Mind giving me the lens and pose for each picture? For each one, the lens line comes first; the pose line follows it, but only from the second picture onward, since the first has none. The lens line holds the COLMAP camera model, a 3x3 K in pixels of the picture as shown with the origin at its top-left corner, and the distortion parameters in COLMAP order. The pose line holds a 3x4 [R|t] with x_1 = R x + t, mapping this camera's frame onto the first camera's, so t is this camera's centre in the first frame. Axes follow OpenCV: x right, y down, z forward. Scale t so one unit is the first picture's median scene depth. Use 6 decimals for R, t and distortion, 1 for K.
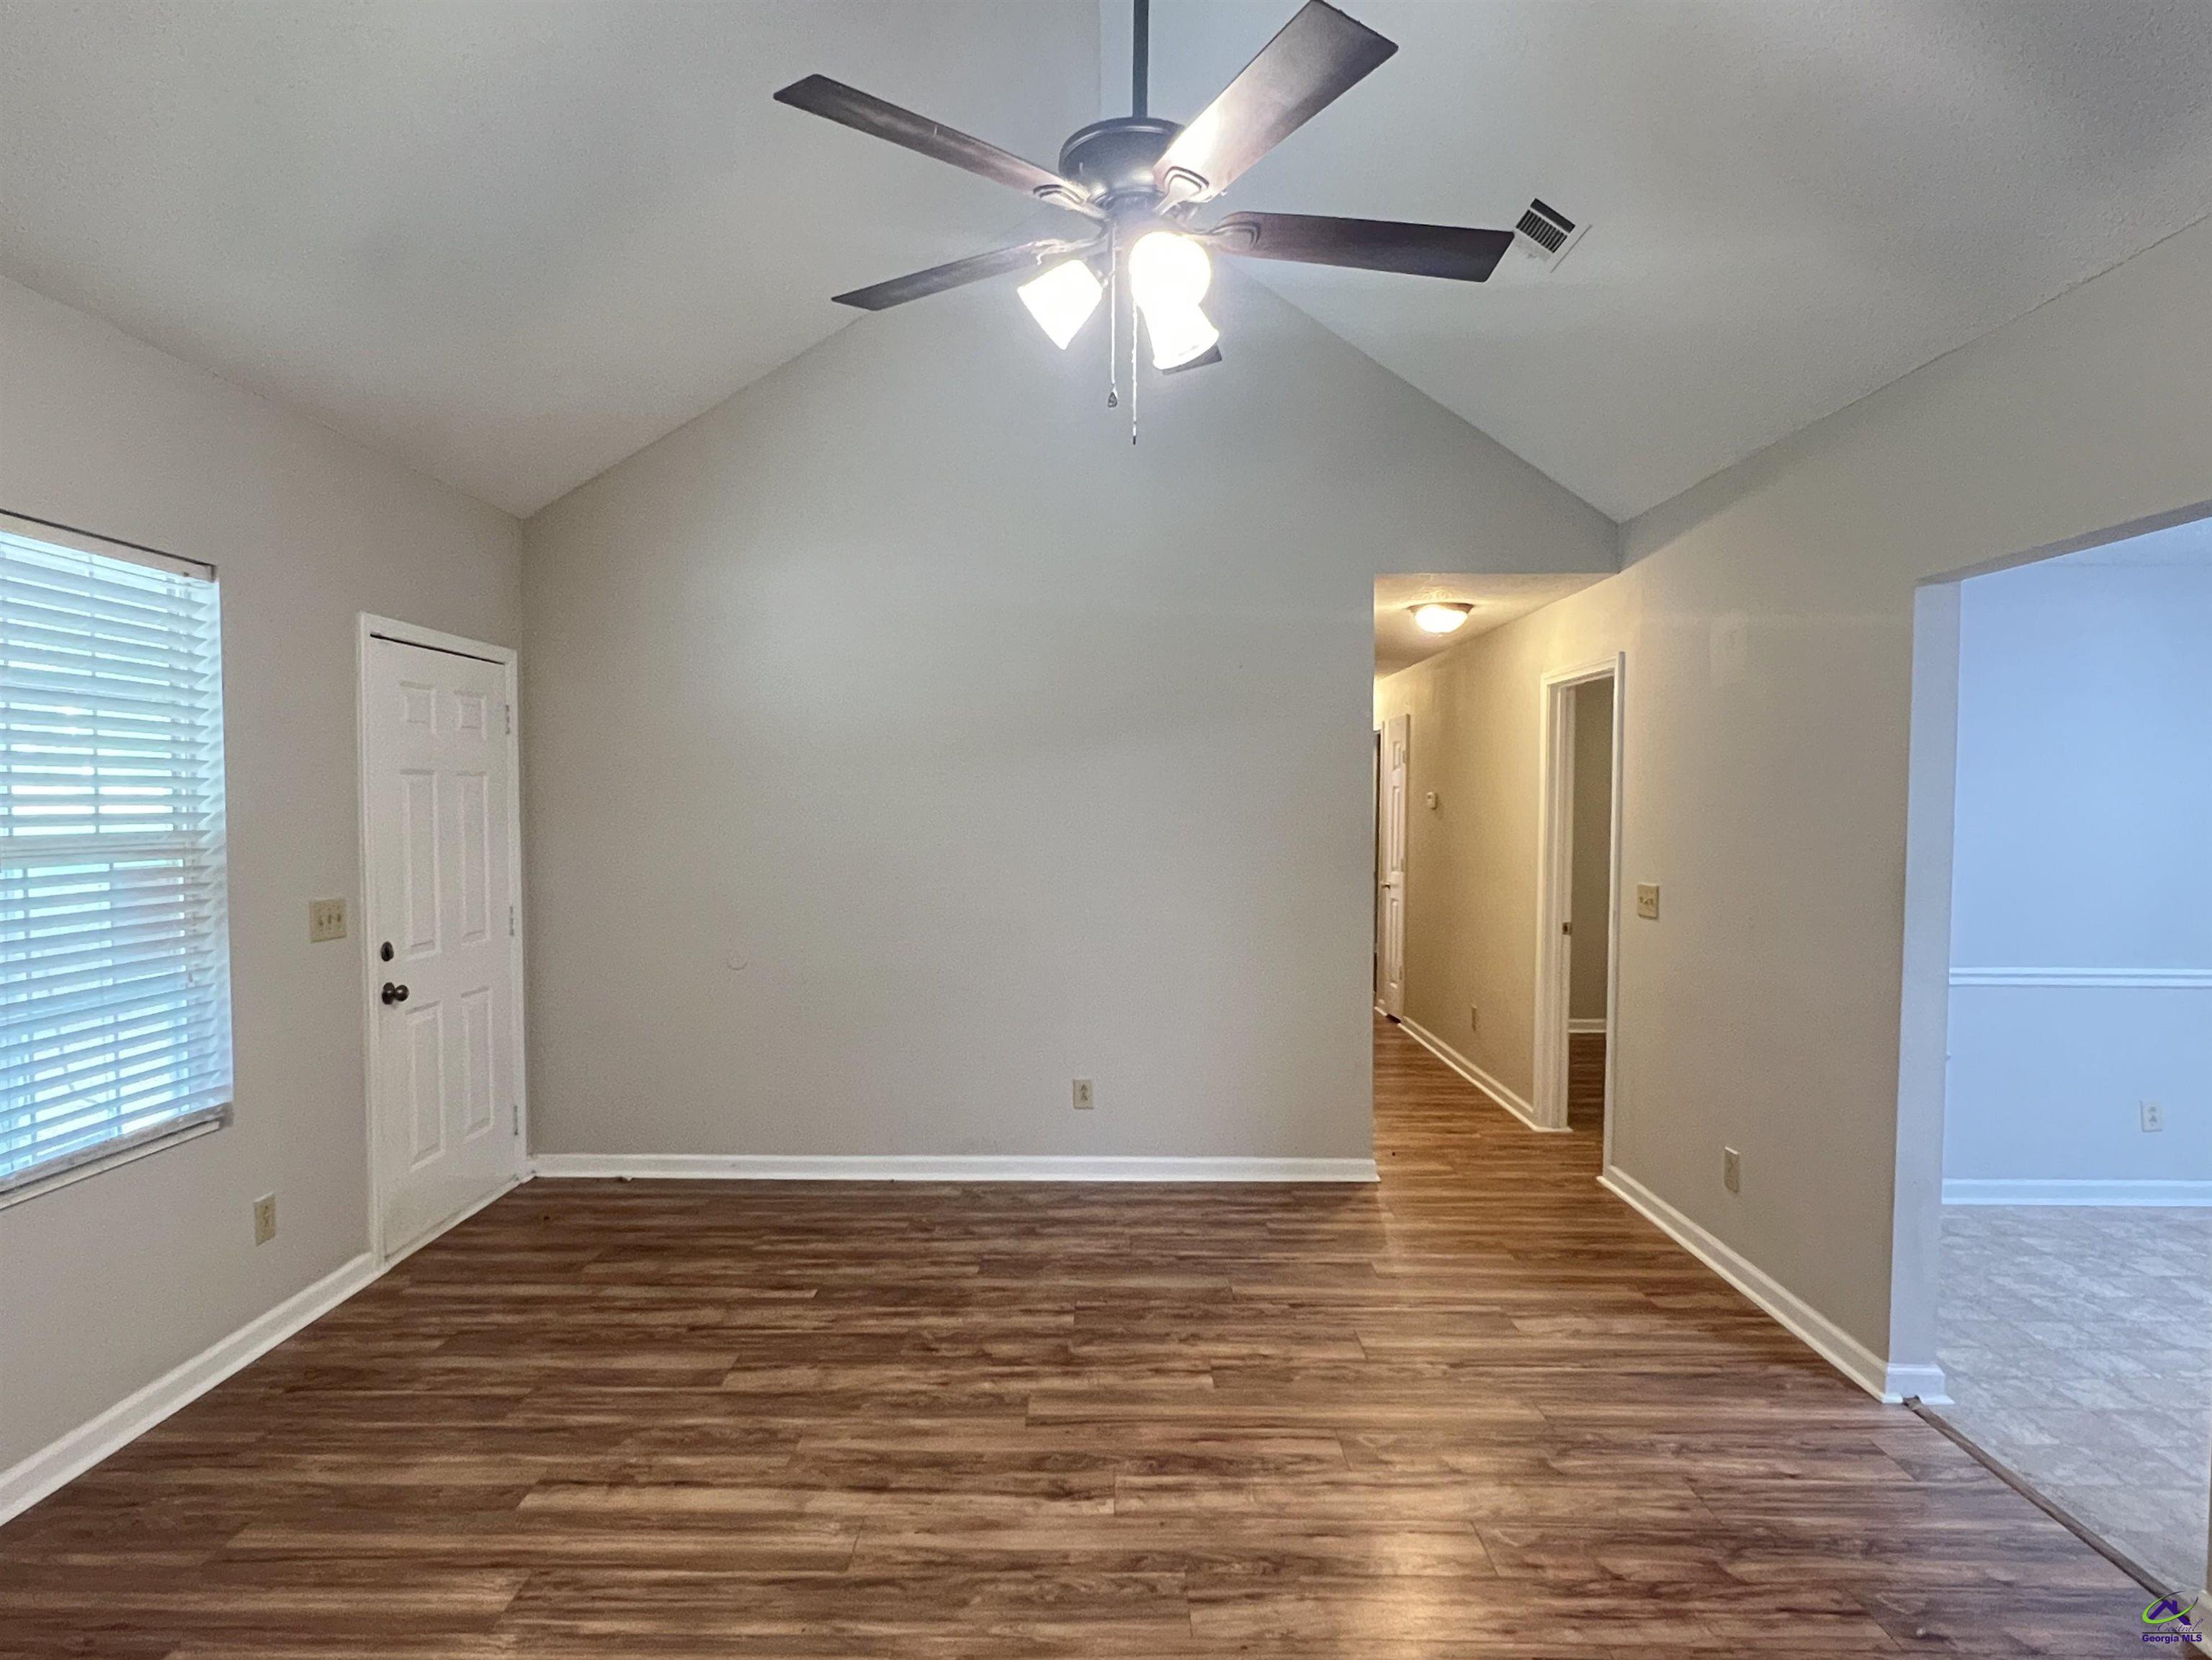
lens RADIAL K [[1241.7, 0, 1099.4], [0, 1241.7, 838.5], [0, 0, 1]] dist [-0.000659, -0.000111]
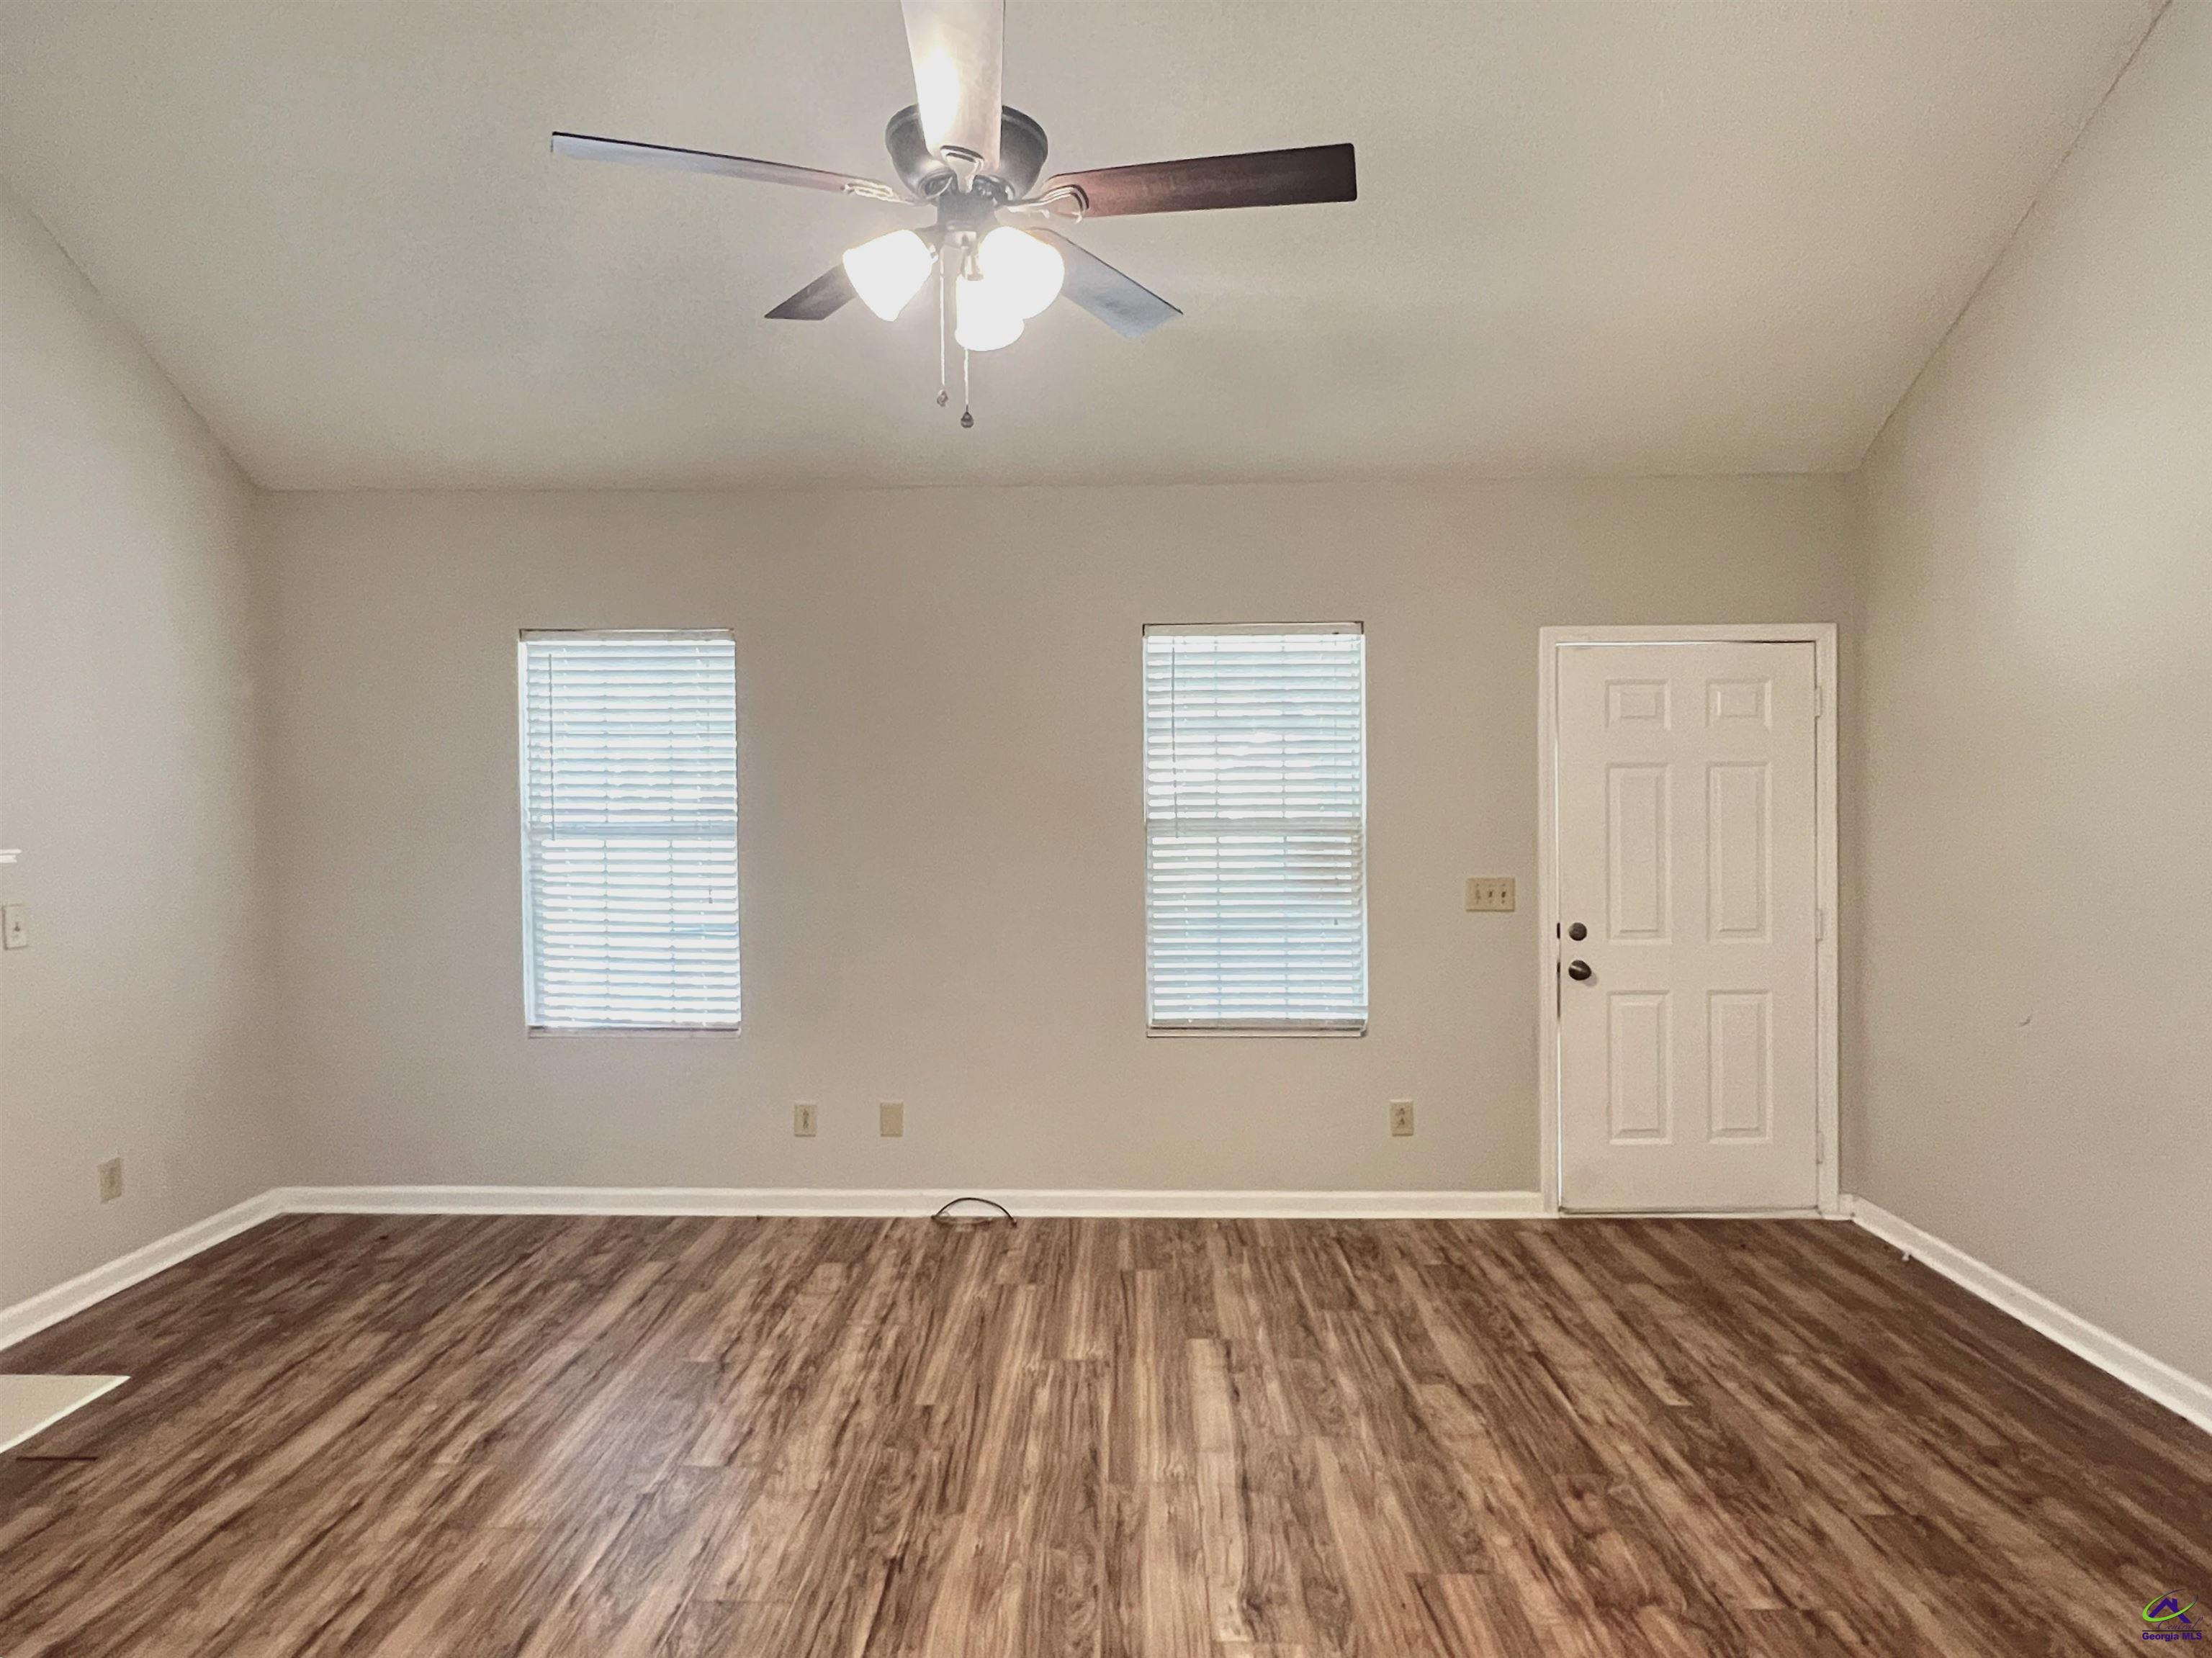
lens RADIAL K [[1257.3, 0, 1094.3], [0, 1257.3, 821.9], [0, 0, 1]] dist [0.001293, 0.000776]
pose [[-0.008426, 0.008387, -0.999929, 0.642030], [-0.025400, 0.999640, 0.008599, -0.005124], [0.999642, 0.025471, -0.008210, 0.692031]]
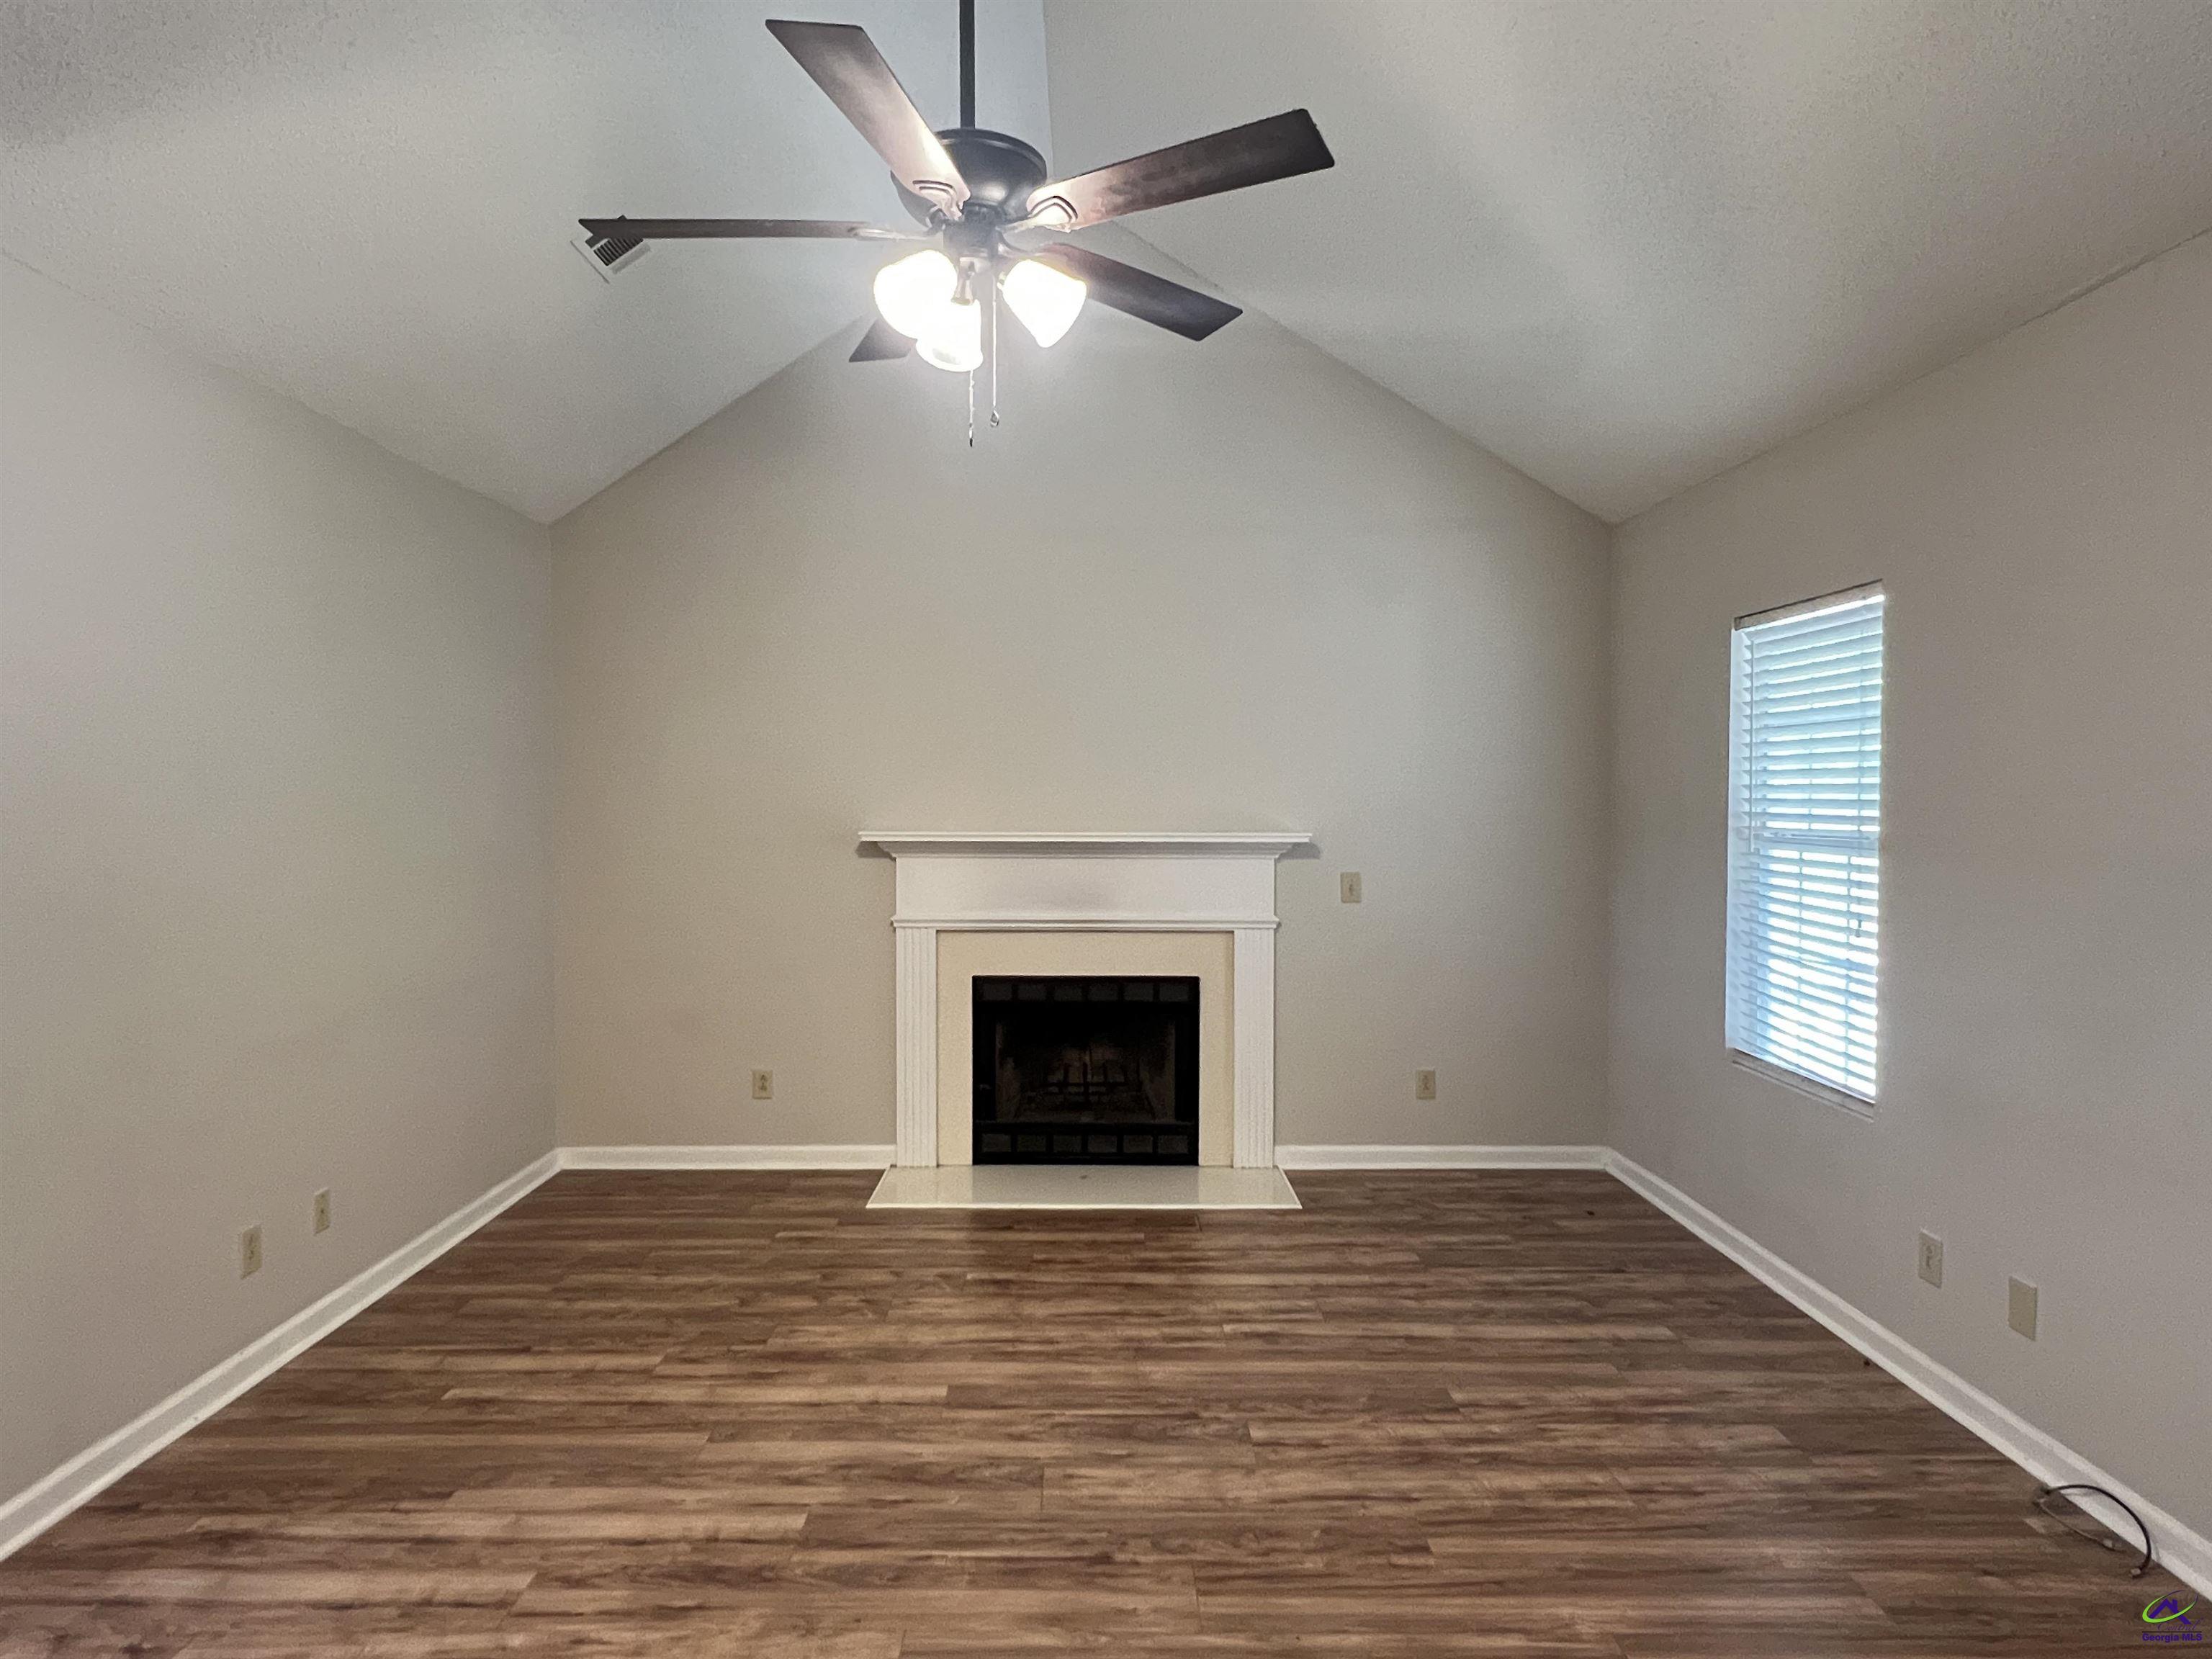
lens RADIAL K [[1241.5, 0, 1099.4], [0, 1241.5, 838.0], [0, 0, 1]] dist [-0.000659, -0.000111]
pose [[-0.999330, -0.007487, -0.035813, -0.028131], [-0.009568, 0.998253, 0.058304, -0.031799], [0.035314, 0.058607, -0.997656, 1.265629]]
